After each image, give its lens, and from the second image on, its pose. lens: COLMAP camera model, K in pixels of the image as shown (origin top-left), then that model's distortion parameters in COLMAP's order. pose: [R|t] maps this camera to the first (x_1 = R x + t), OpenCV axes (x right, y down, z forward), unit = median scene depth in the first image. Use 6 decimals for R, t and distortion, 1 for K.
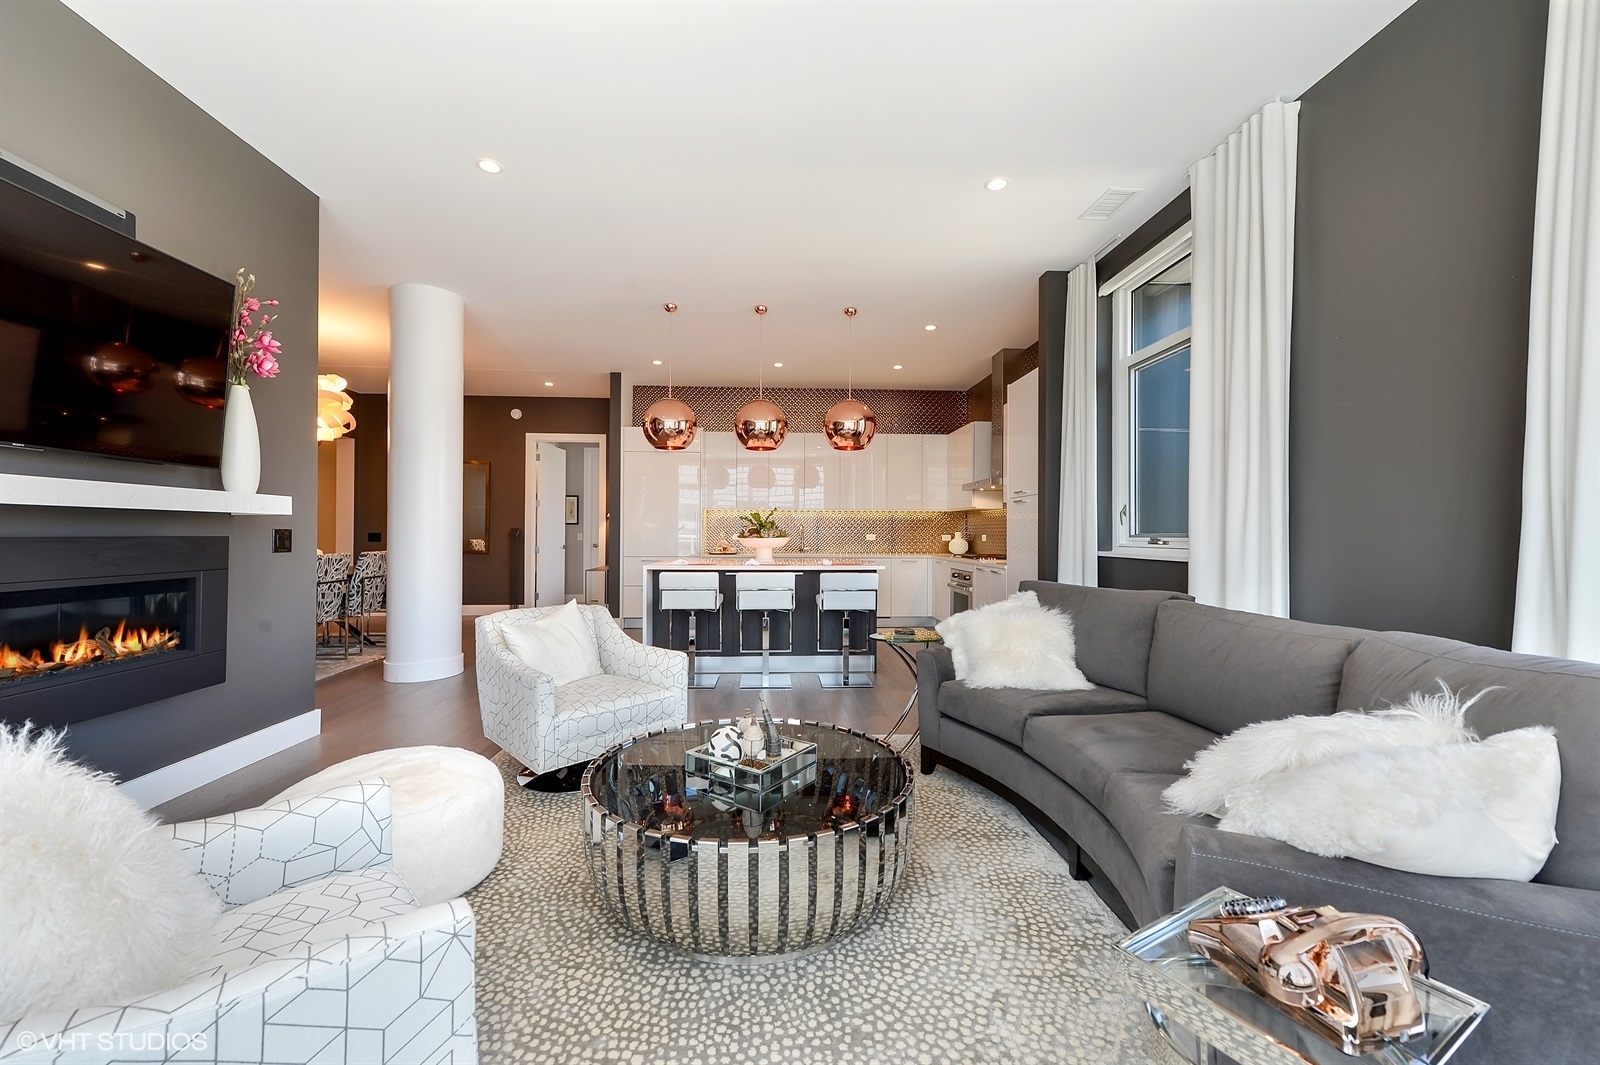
lens RADIAL K [[641.2, 0, 805.0], [0, 641.2, 537.1], [0, 0, 1]] dist [0.012875, -0.000258]
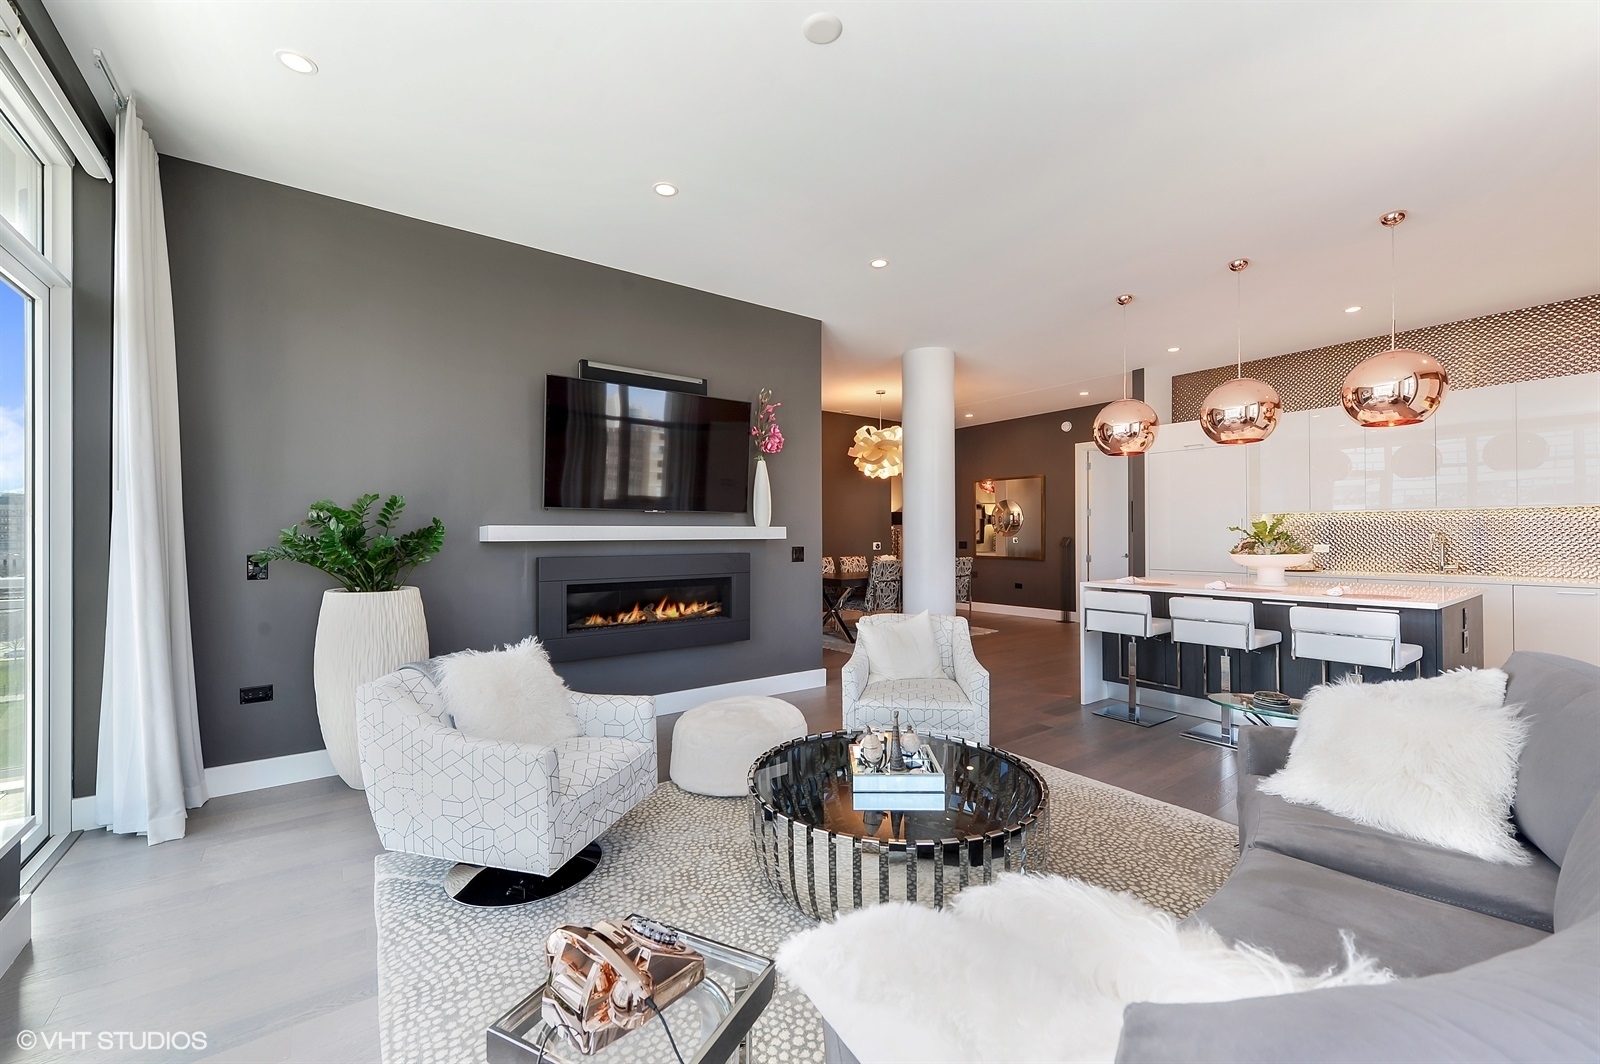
lens RADIAL K [[641.2, 0, 805.0], [0, 641.2, 536.6], [0, 0, 1]] dist [0.012875, -0.000258]
pose [[0.544557, -0.003314, -0.838717, 0.332751], [0.005152, 0.999987, -0.000605, -0.025302], [0.838708, -0.003992, 0.544567, 0.130738]]
